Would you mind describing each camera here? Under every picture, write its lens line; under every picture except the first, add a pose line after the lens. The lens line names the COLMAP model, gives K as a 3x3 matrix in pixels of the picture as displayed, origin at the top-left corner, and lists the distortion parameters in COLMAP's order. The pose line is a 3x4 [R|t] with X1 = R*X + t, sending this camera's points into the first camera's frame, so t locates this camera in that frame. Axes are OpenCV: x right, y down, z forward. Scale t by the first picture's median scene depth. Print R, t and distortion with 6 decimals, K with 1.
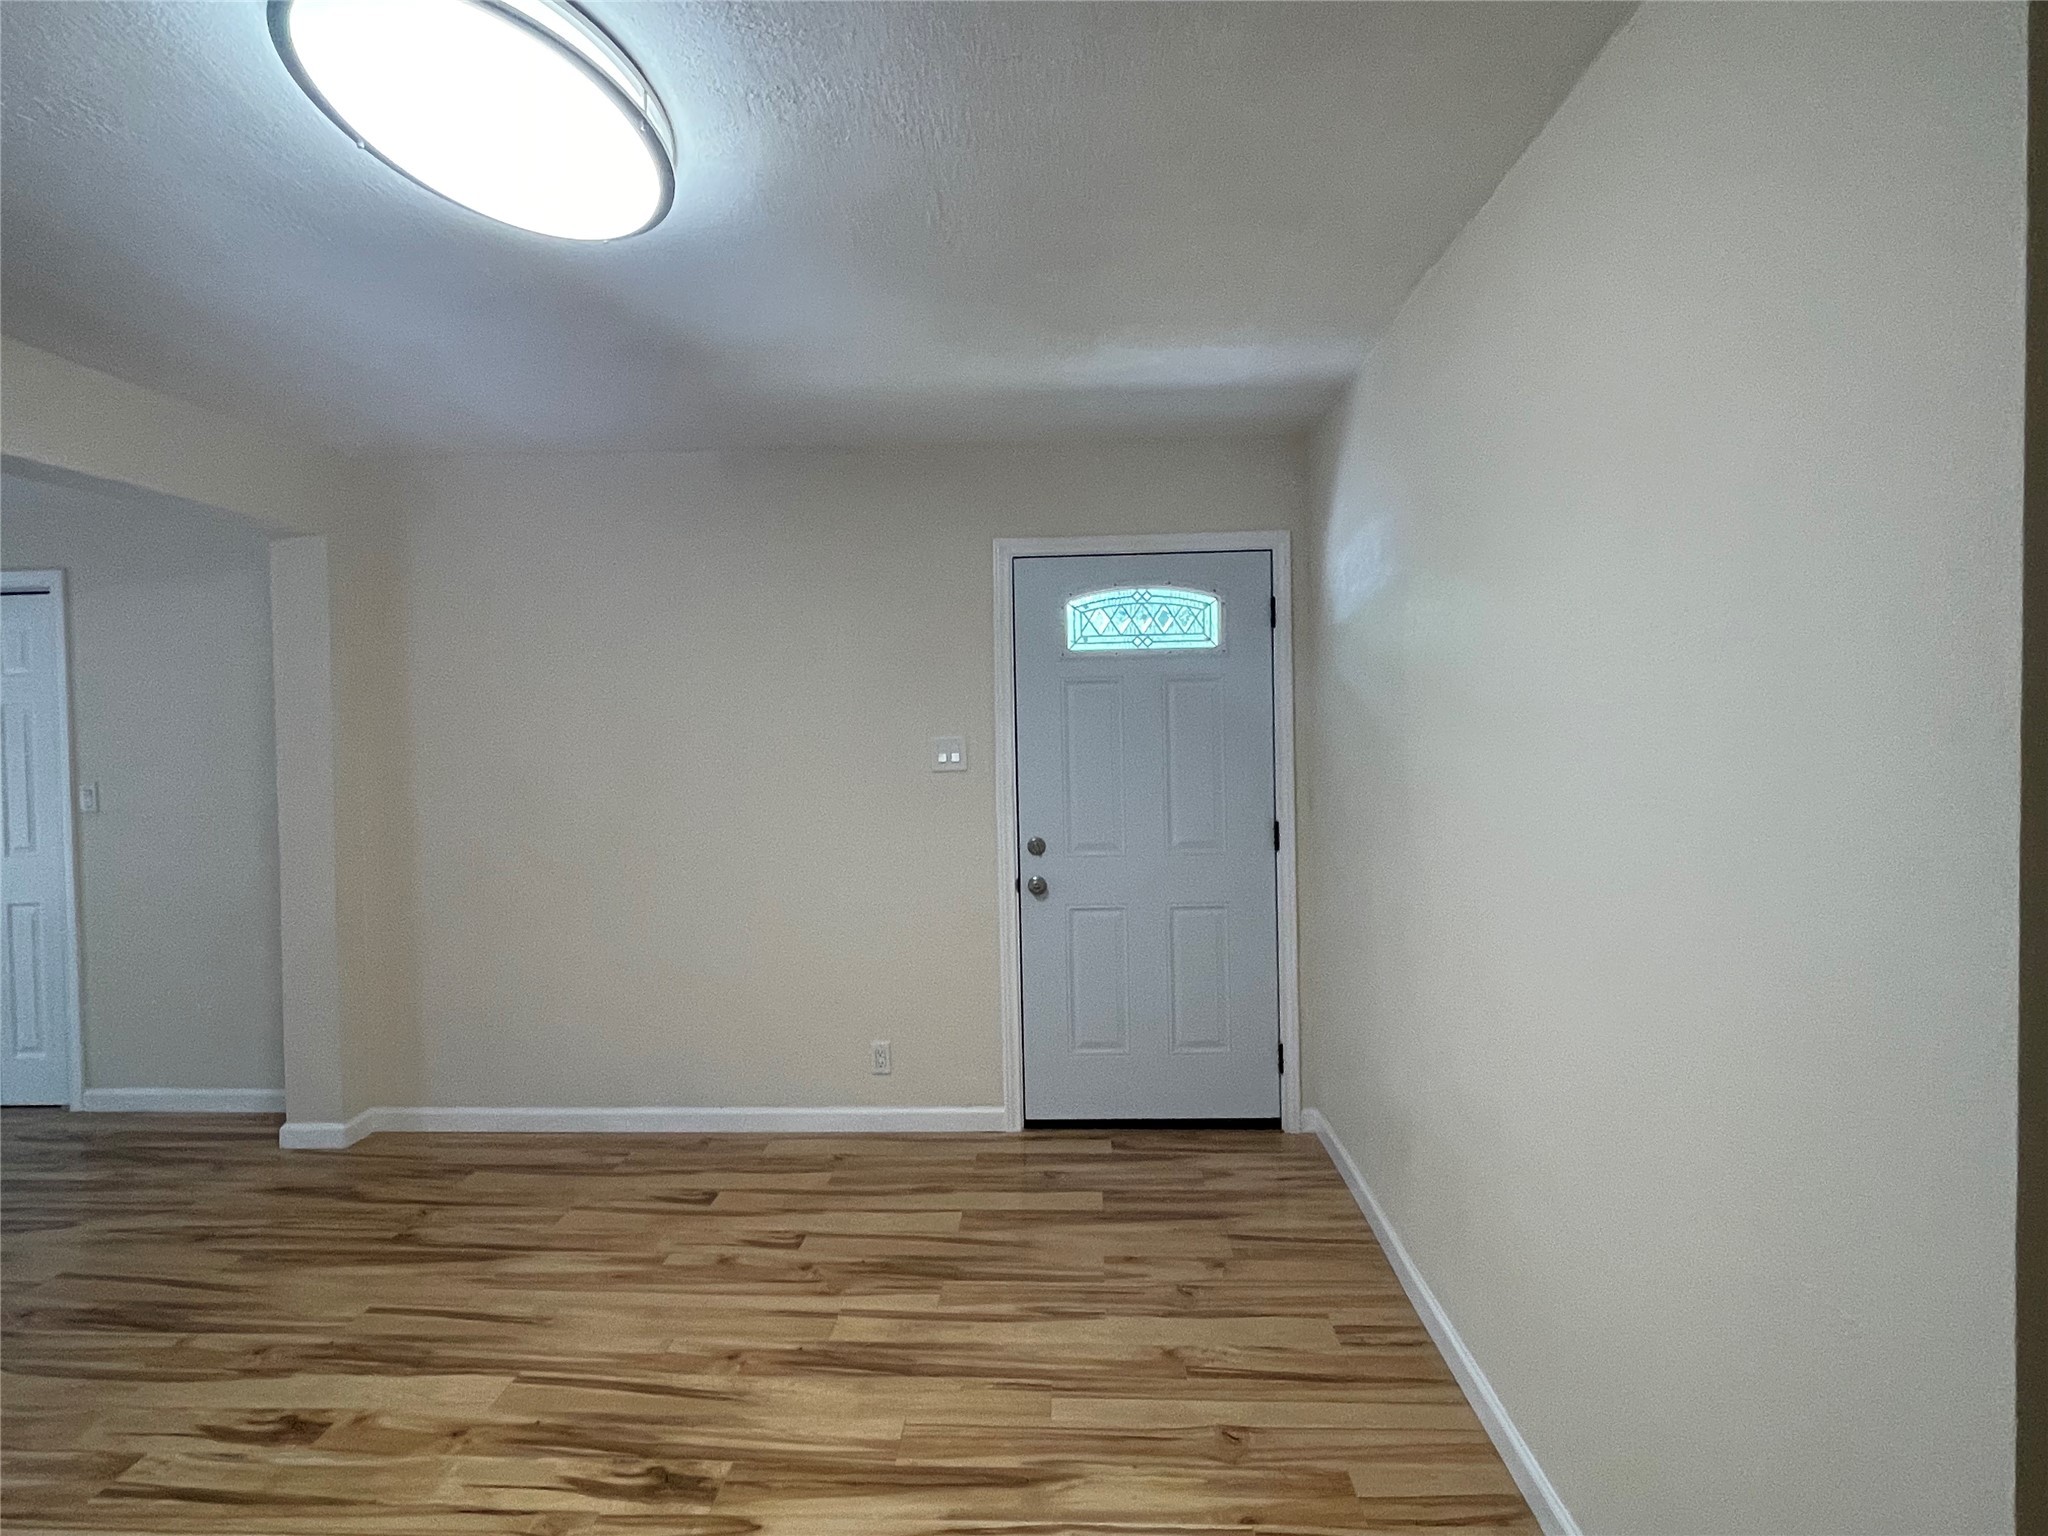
lens RADIAL K [[1191.1, 0, 1018.9], [0, 1191.1, 758.2], [0, 0, 1]] dist [-0.021225, 0.014348]
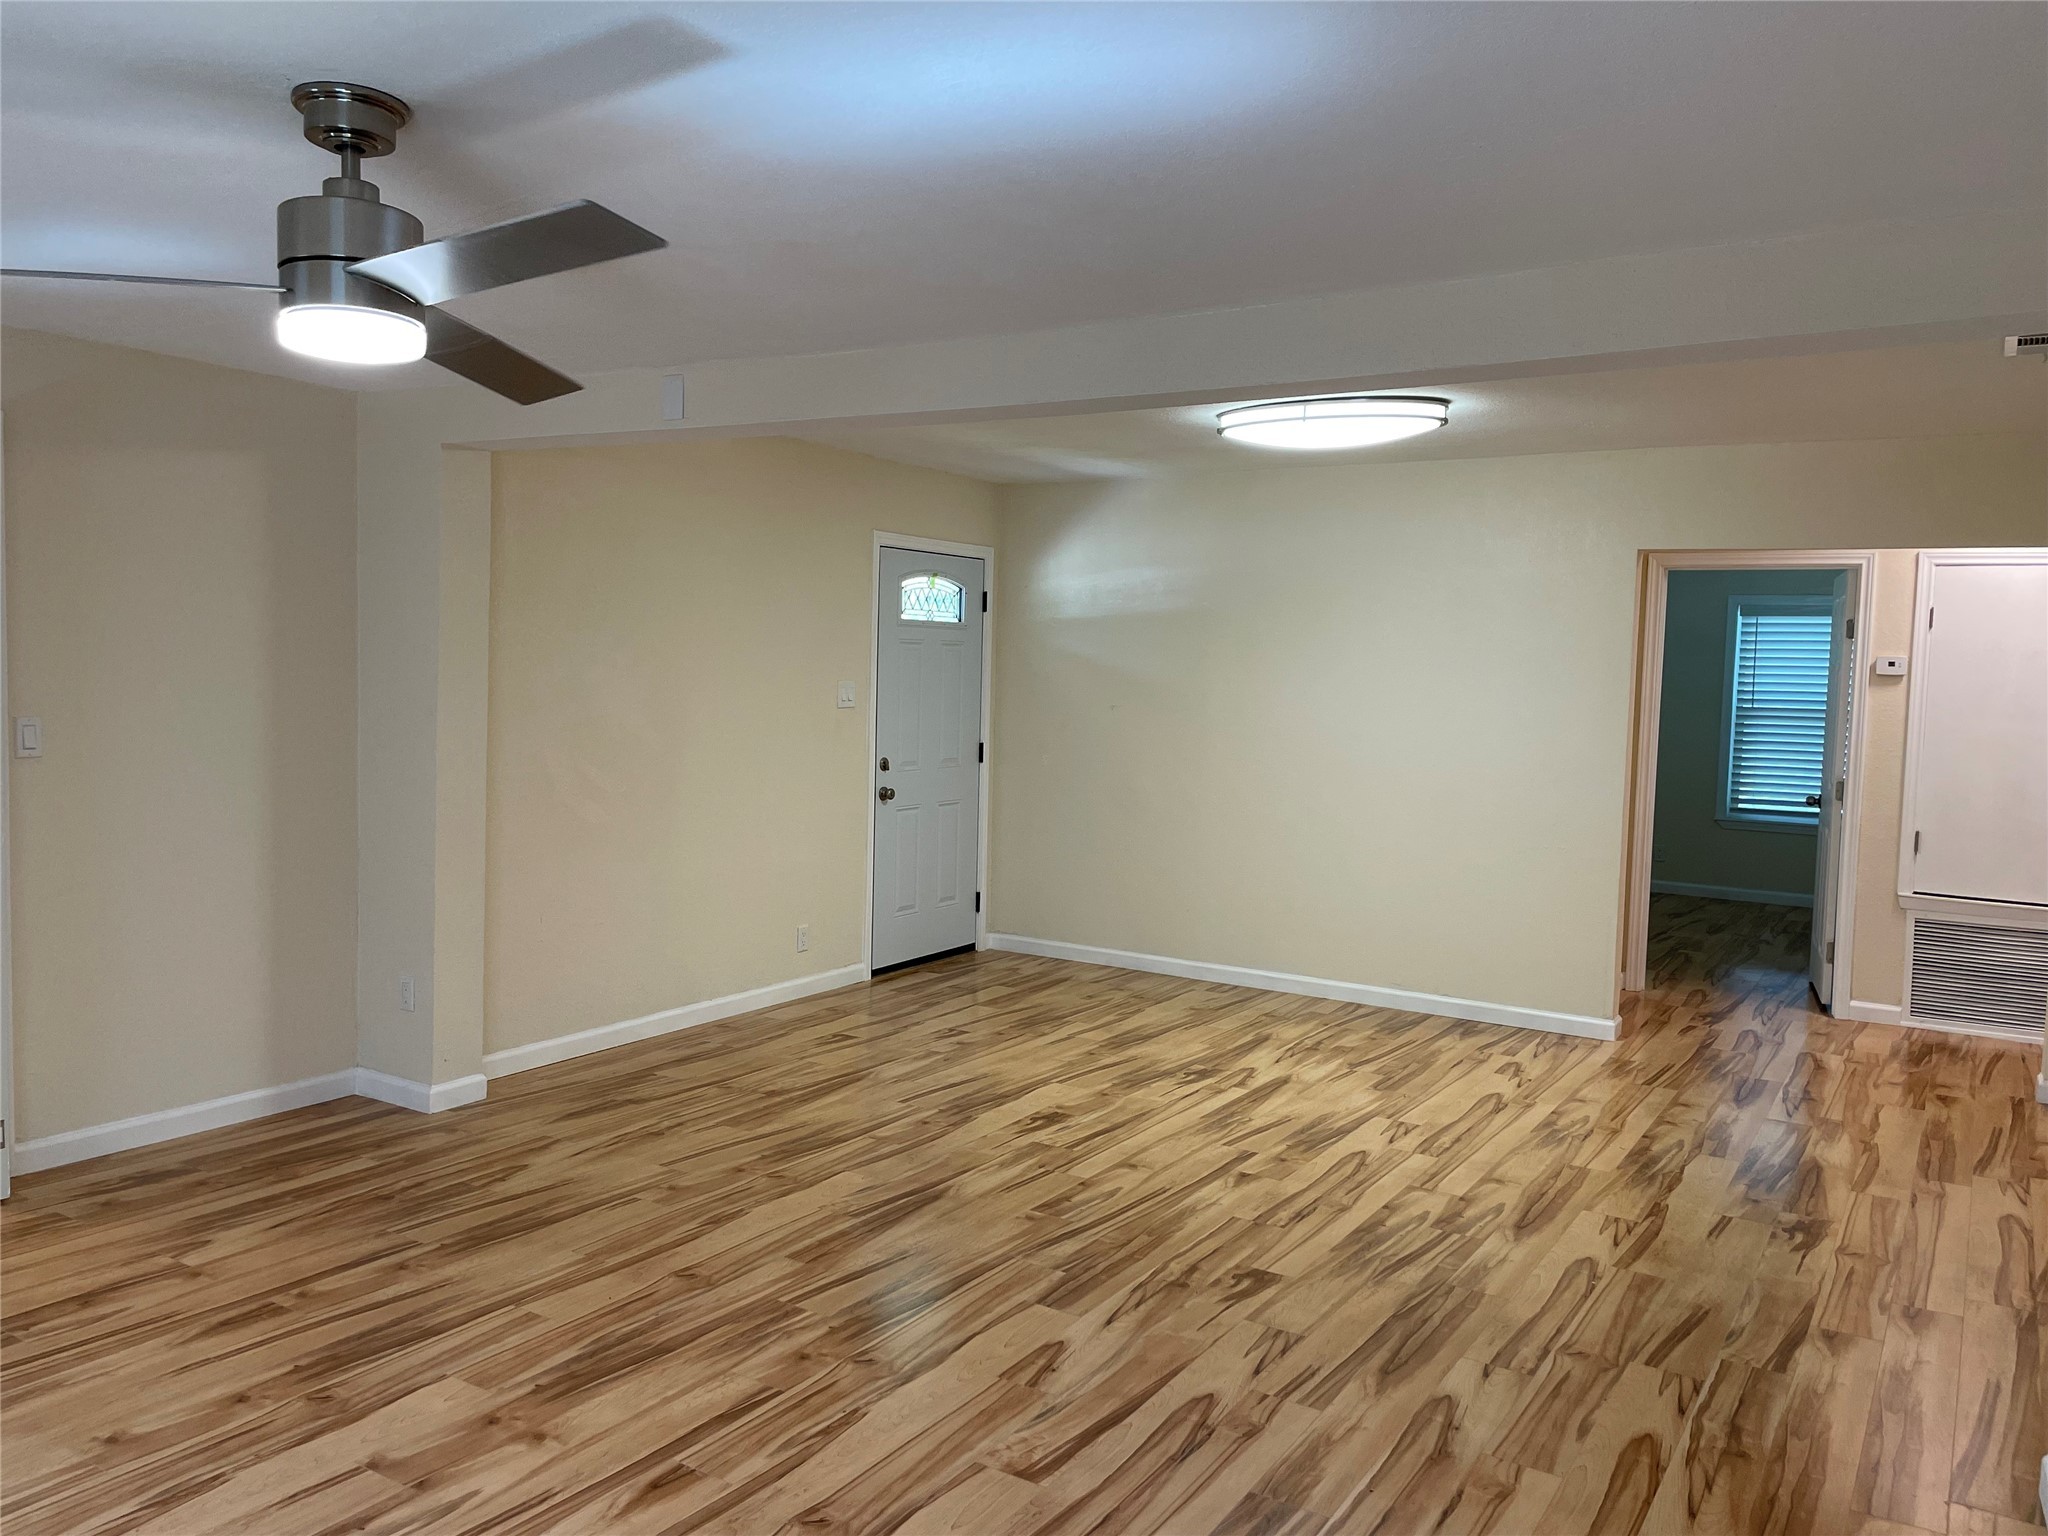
lens RADIAL K [[1547.8, 0, 1025.3], [0, 1547.8, 747.7], [0, 0, 1]] dist [0.105694, -0.138030]
pose [[0.483719, -0.015716, 0.875082, -1.857960], [-0.013186, 0.999594, 0.025241, 0.012683], [-0.875124, -0.023748, 0.483316, 0.021527]]
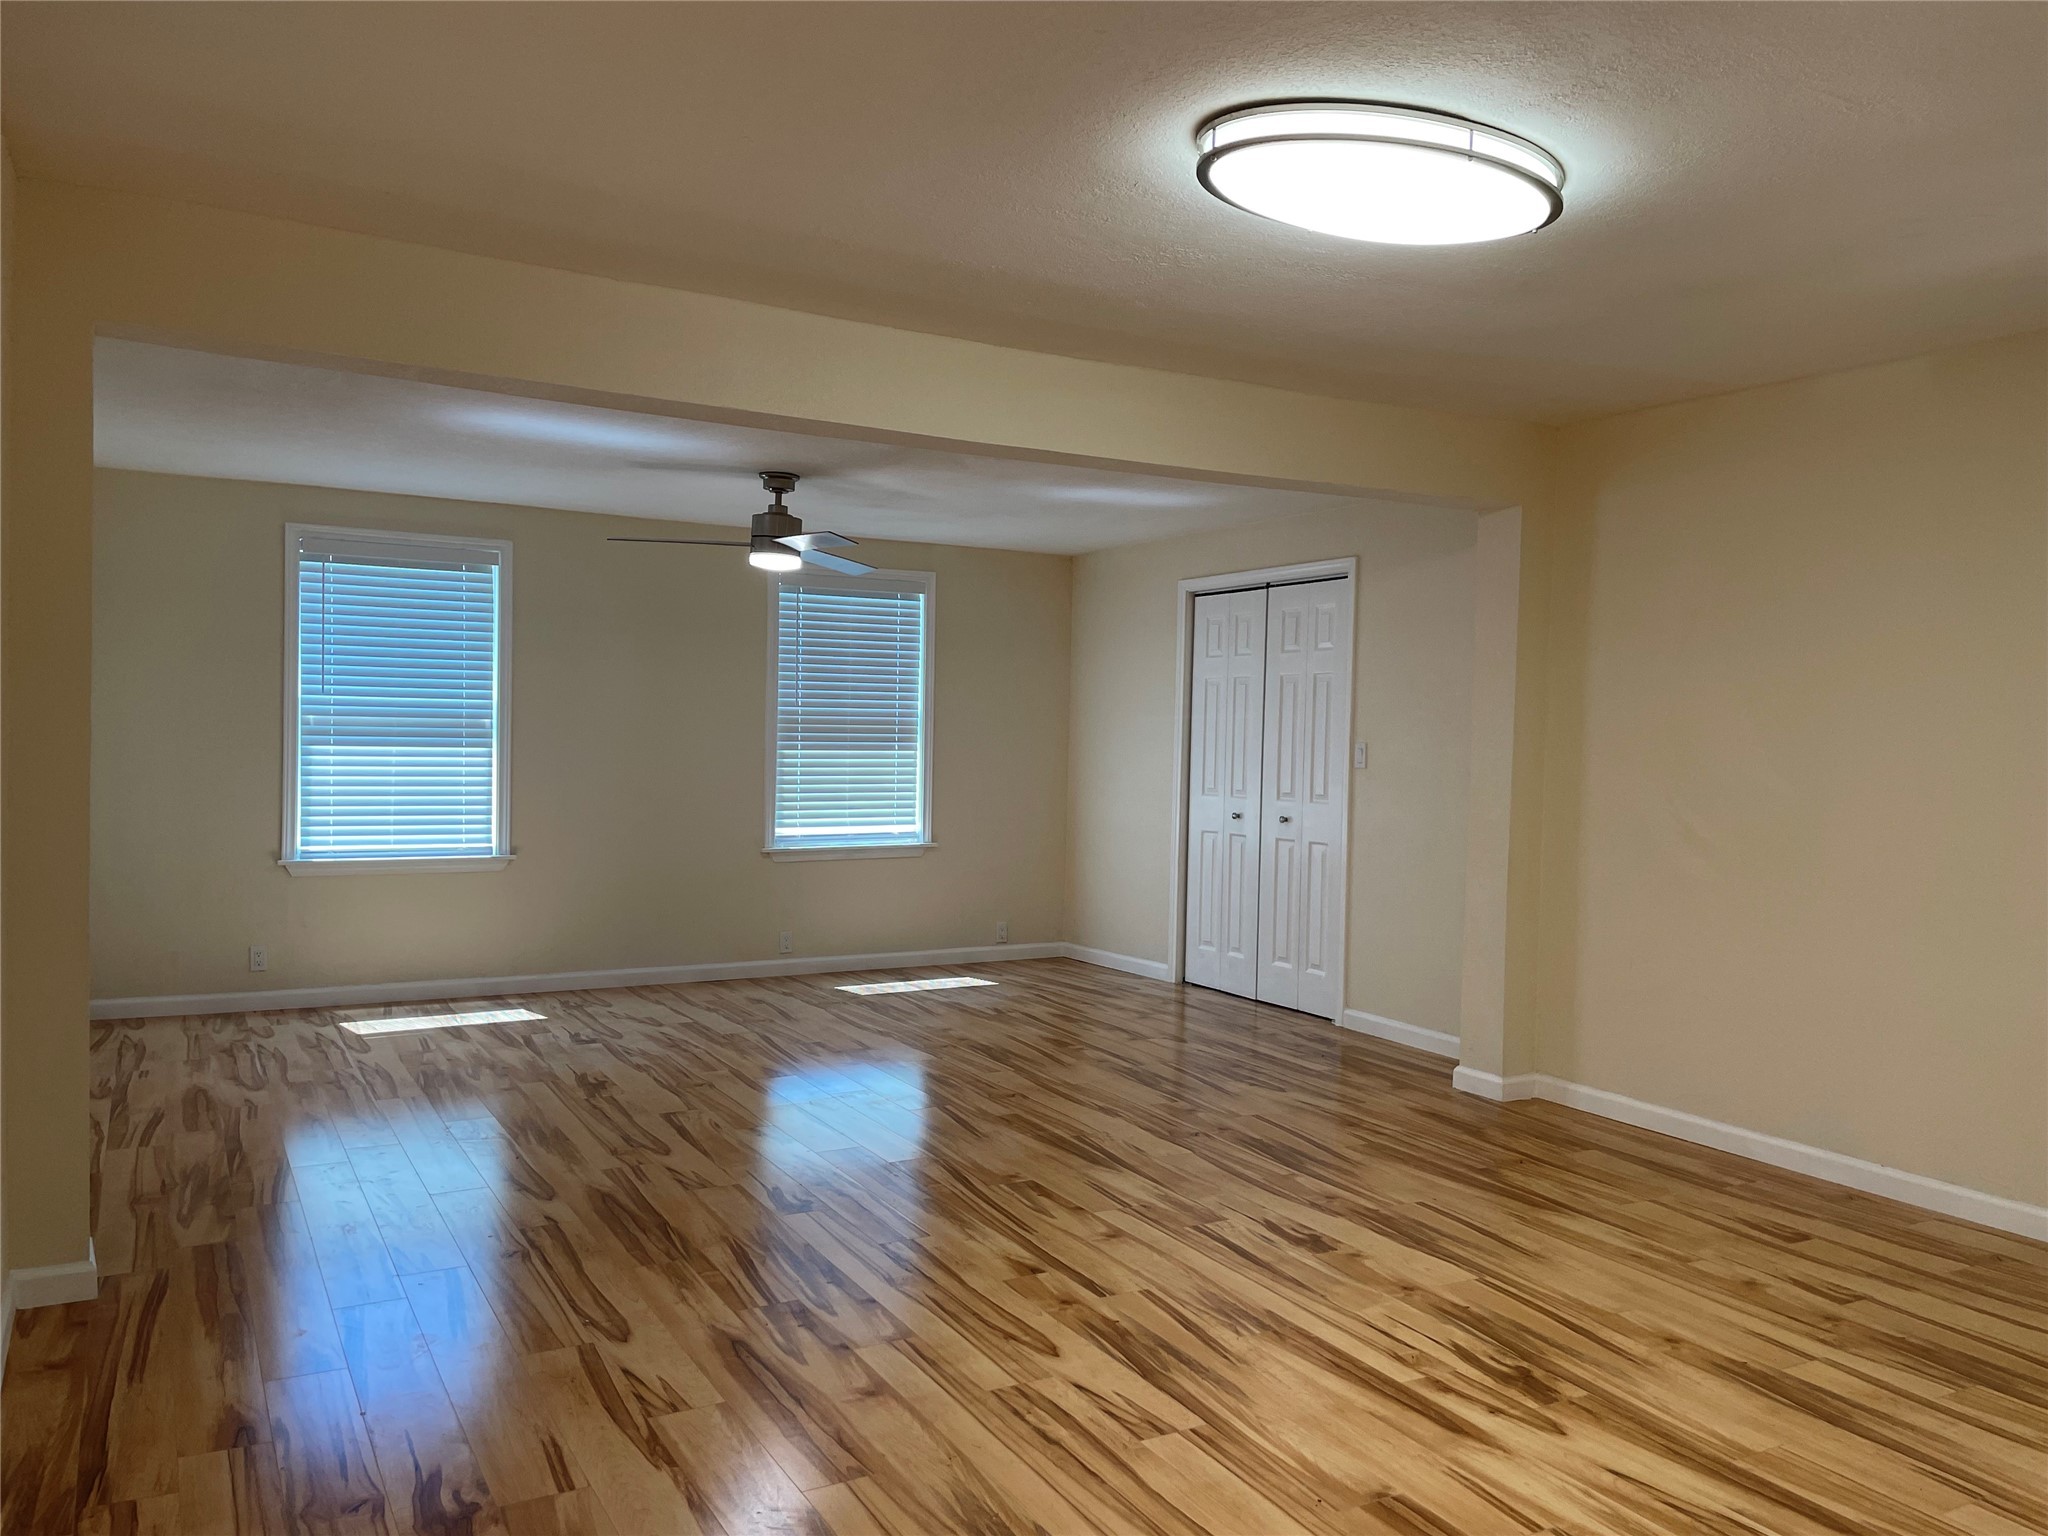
lens RADIAL K [[1547.8, 0, 1025.3], [0, 1547.8, 747.7], [0, 0, 1]] dist [0.105694, -0.138030]
pose [[0.528377, 0.039054, -0.848111, 0.454492], [-0.054148, 0.998458, 0.012243, 0.034314], [0.847282, 0.039454, 0.529676, -0.111021]]
